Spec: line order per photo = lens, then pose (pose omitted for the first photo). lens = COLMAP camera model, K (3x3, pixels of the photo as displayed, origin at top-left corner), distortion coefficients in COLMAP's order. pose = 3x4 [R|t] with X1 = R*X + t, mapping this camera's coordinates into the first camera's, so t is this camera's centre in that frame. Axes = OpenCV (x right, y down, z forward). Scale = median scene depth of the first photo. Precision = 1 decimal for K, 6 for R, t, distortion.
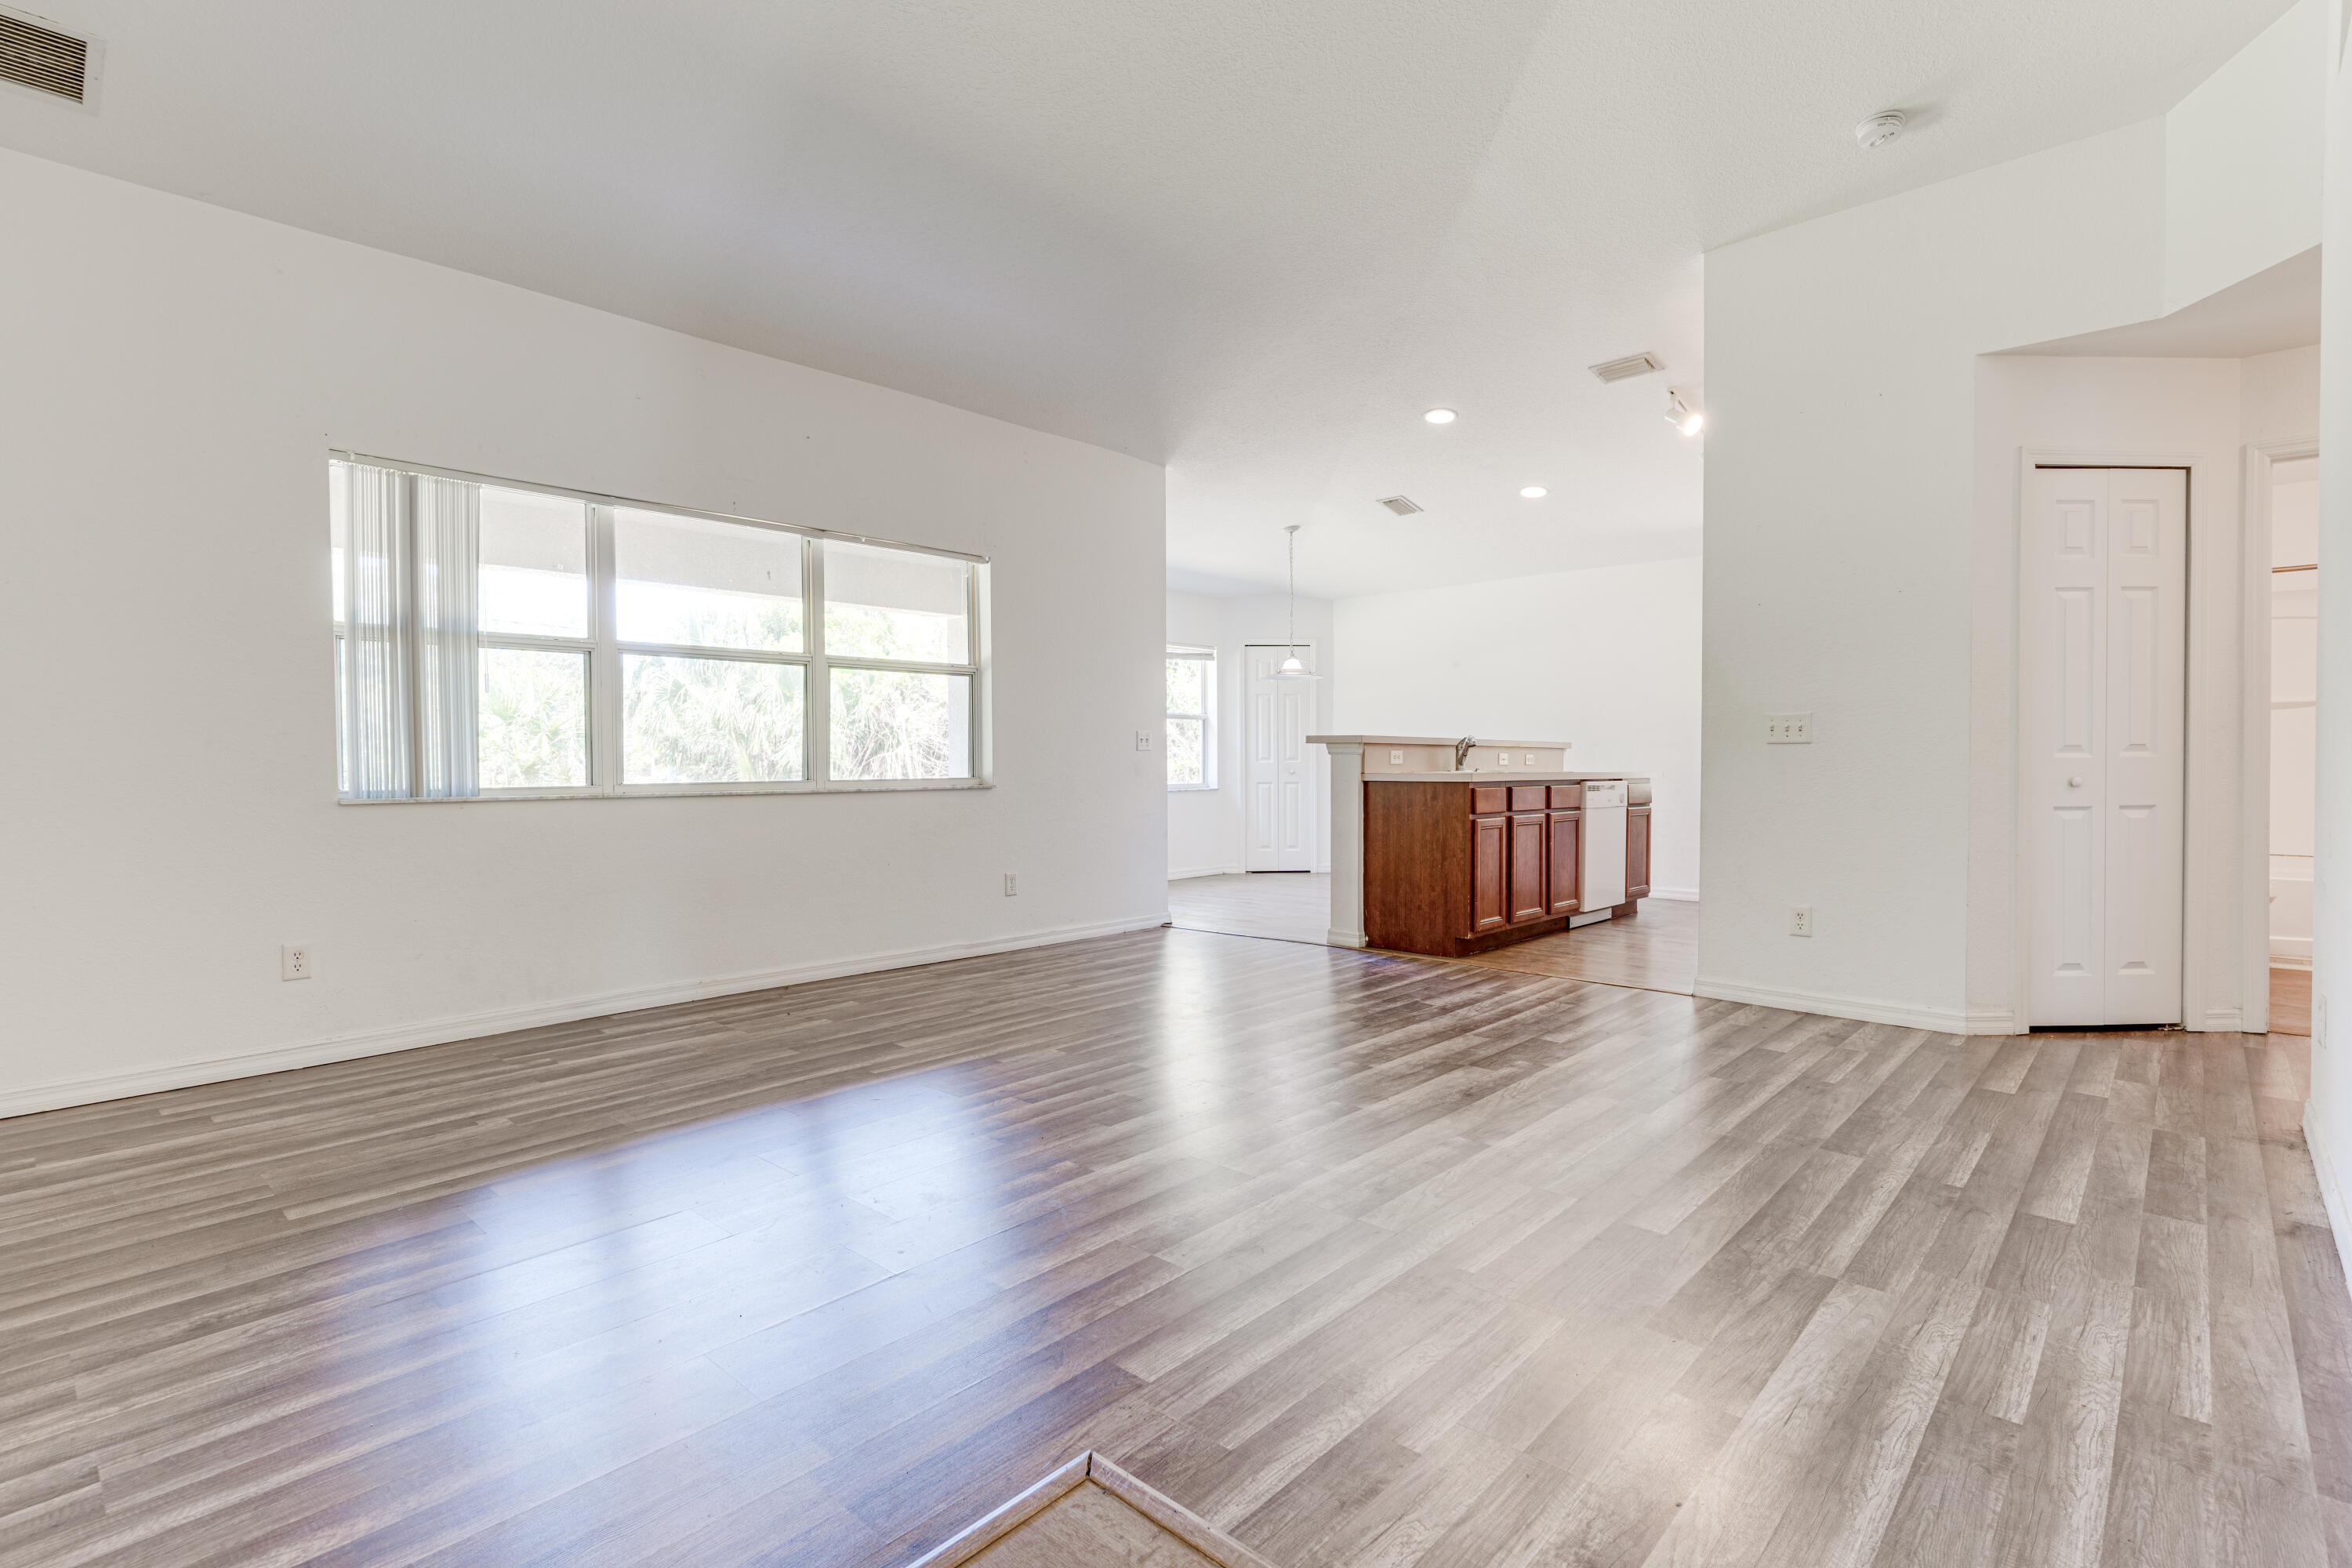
lens RADIAL K [[1117.9, 0, 1168.6], [0, 1117.9, 780.6], [0, 0, 1]] dist [0.002351, 0.000848]
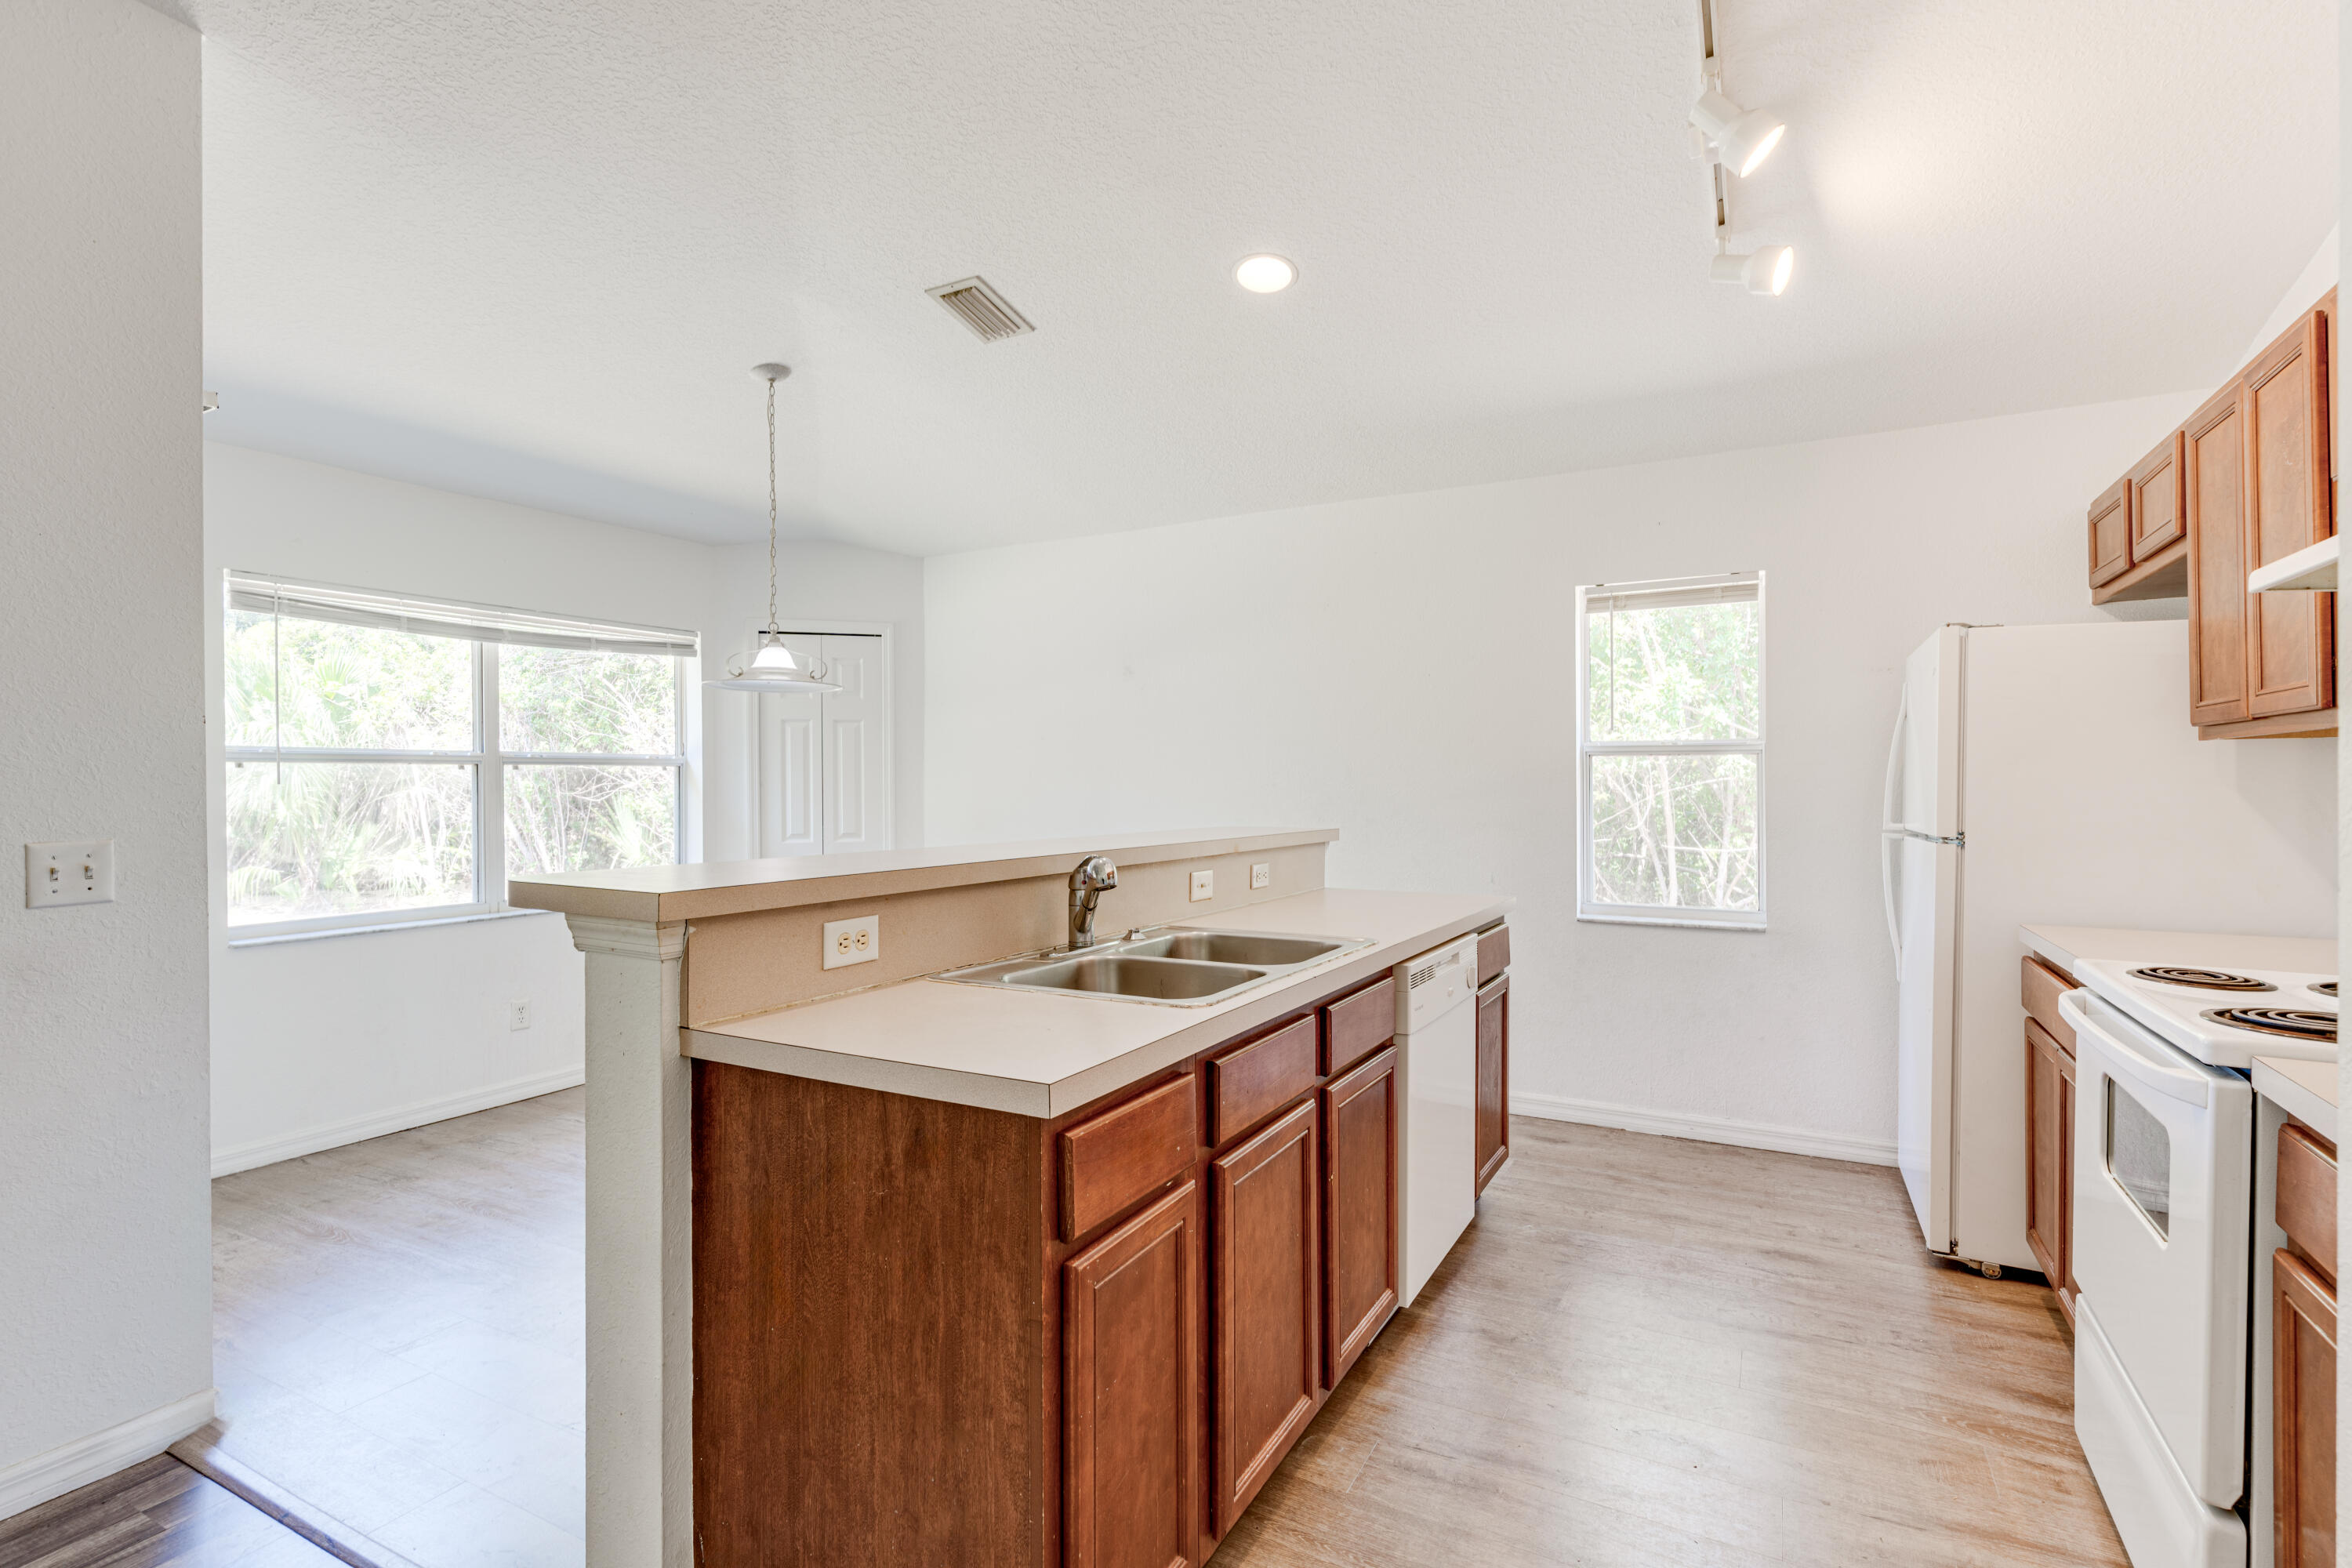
lens RADIAL K [[1117.9, 0, 1168.6], [0, 1117.9, 780.6], [0, 0, 1]] dist [0.002351, 0.000848]
pose [[0.970093, -0.001174, 0.242732, 0.203142], [0.005965, 0.999802, -0.019002, -0.055472], [-0.242662, 0.019882, 0.969907, 0.652071]]
